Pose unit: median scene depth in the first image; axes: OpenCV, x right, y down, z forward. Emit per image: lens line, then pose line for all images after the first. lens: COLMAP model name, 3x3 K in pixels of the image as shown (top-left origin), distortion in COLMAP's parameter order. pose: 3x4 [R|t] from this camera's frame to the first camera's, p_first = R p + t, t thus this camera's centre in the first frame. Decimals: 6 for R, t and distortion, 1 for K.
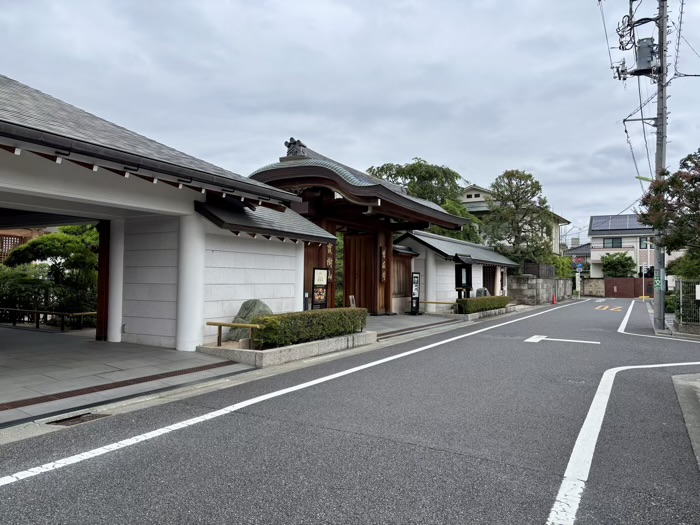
lens RADIAL K [[535.4, 0, 350.0], [0, 535.4, 262.5], [0, 0, 1]] dist [0.128555, -0.156854]
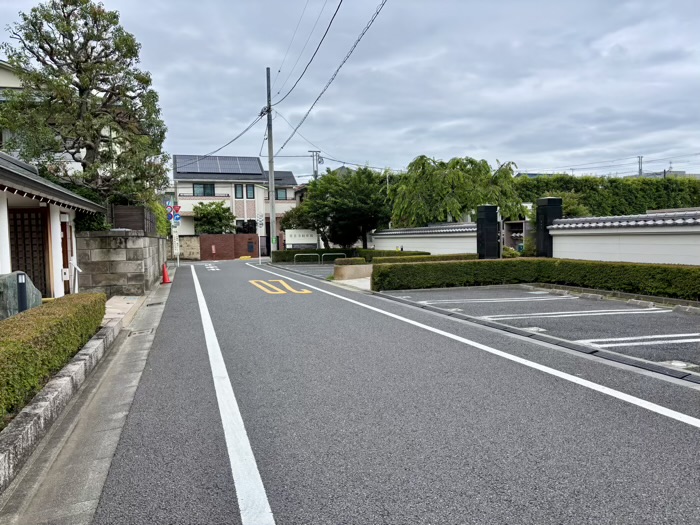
lens RADIAL K [[535.4, 0, 350.0], [0, 535.4, 262.5], [0, 0, 1]] dist [0.128555, -0.156854]
pose [[0.705831, -0.057764, 0.706021, 0.081963], [0.004540, 0.997018, 0.077034, 0.009710], [-0.708365, -0.051168, 0.703989, 0.326547]]
